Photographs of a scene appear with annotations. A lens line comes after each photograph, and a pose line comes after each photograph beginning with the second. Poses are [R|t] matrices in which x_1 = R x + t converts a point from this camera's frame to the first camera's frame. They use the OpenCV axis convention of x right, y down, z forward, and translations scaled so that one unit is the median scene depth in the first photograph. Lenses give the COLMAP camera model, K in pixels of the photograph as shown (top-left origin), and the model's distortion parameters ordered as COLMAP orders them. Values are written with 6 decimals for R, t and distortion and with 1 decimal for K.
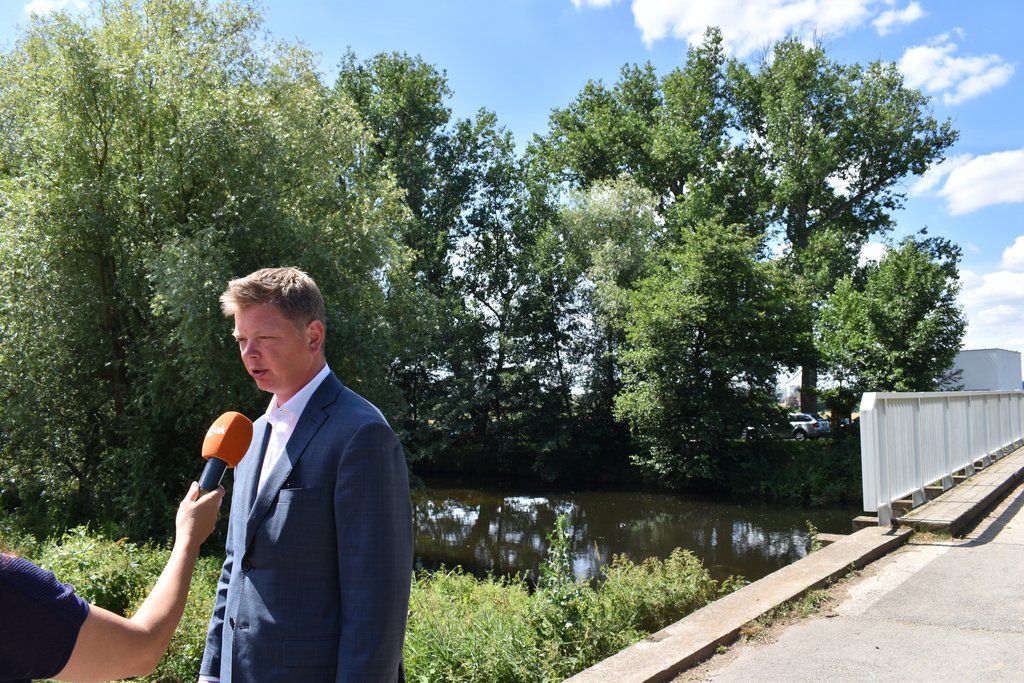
lens RADIAL K [[803.8, 0, 517.0], [0, 803.8, 344.4], [0, 0, 1]] dist [-0.092913, 0.014946]
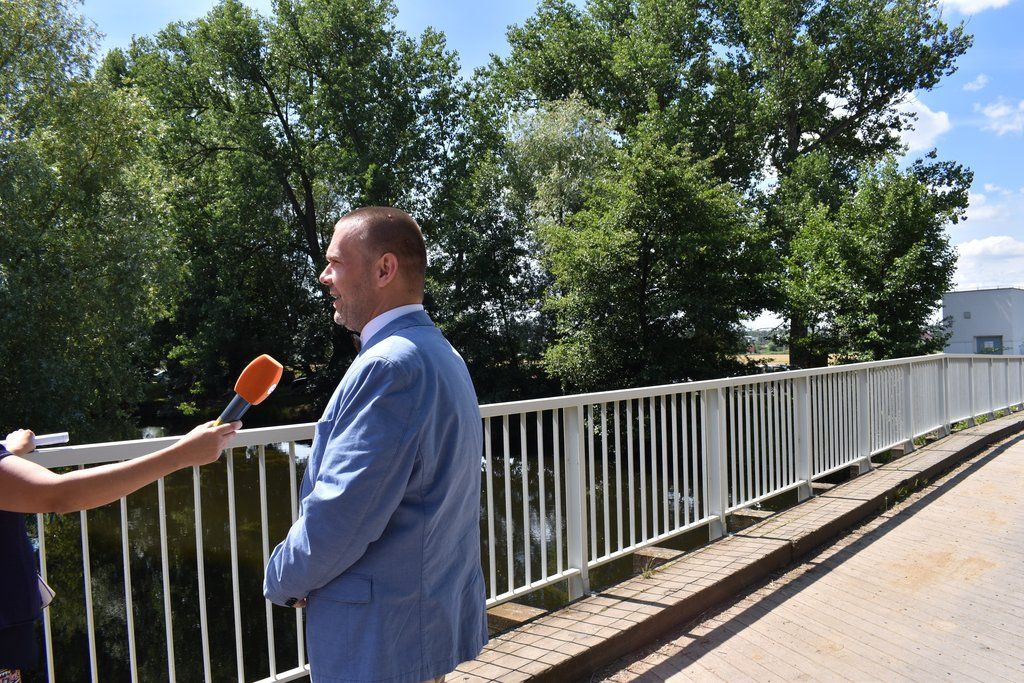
lens RADIAL K [[803.8, 0, 517.0], [0, 803.8, 344.4], [0, 0, 1]] dist [-0.092913, 0.014946]
pose [[0.998405, -0.011165, -0.055337, 0.106859], [0.014940, 0.997554, 0.068280, 0.000226], [0.054439, -0.068998, 0.996130, 0.099168]]
